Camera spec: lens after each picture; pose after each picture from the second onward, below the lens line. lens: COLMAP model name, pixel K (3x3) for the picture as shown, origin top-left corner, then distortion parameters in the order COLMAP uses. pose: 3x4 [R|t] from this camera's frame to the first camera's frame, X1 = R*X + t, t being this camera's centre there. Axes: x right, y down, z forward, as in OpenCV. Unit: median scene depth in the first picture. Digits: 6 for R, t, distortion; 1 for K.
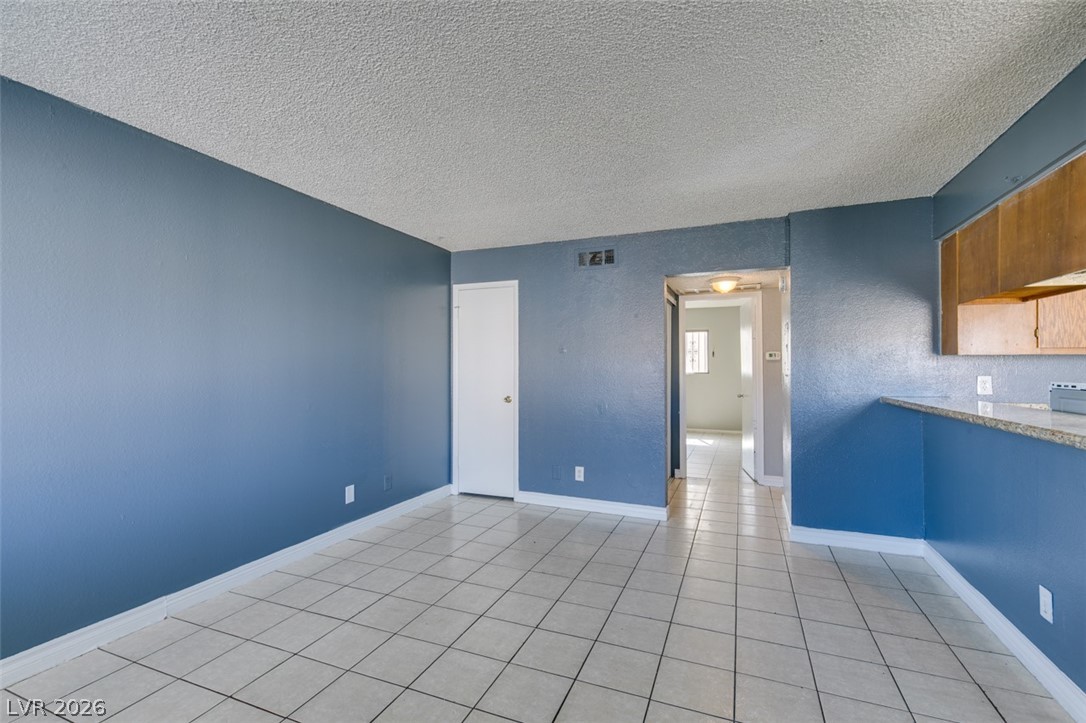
lens RADIAL K [[485.1, 0, 542.1], [0, 485.1, 358.1], [0, 0, 1]] dist [0.001431, -0.001013]
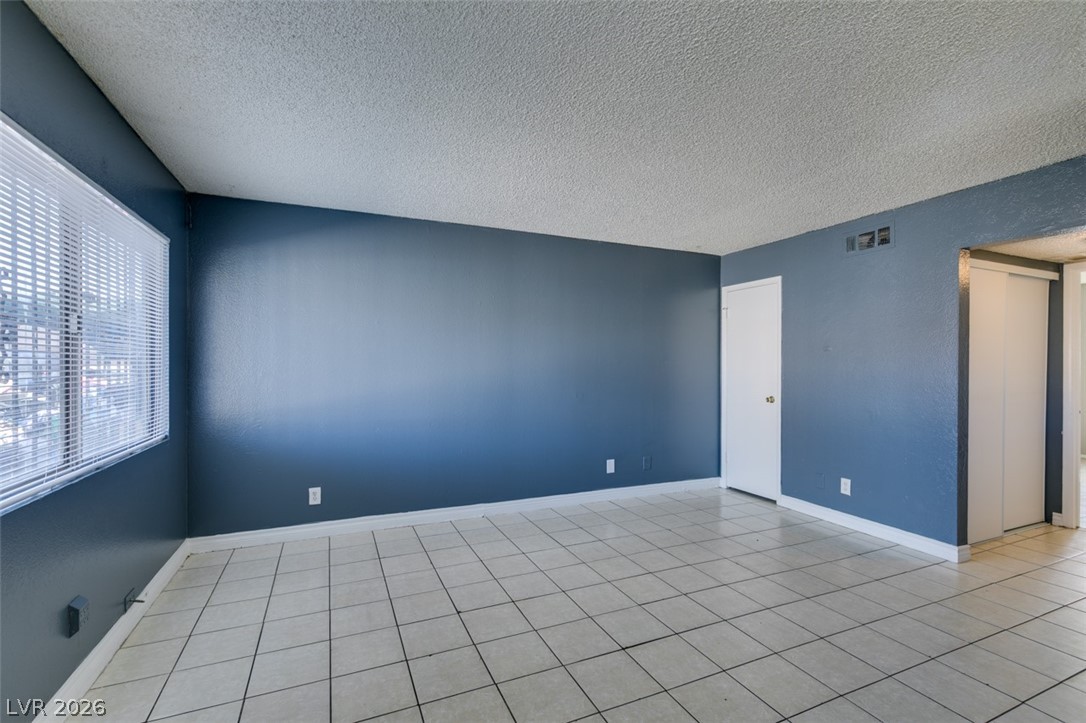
lens RADIAL K [[485.1, 0, 543.3], [0, 485.1, 366.5], [0, 0, 1]] dist [0.001431, -0.001013]
pose [[0.721587, 0.004729, -0.692307, 0.285266], [0.007571, 0.999863, 0.014720, 0.000676], [0.692282, -0.015863, 0.721453, -0.023404]]
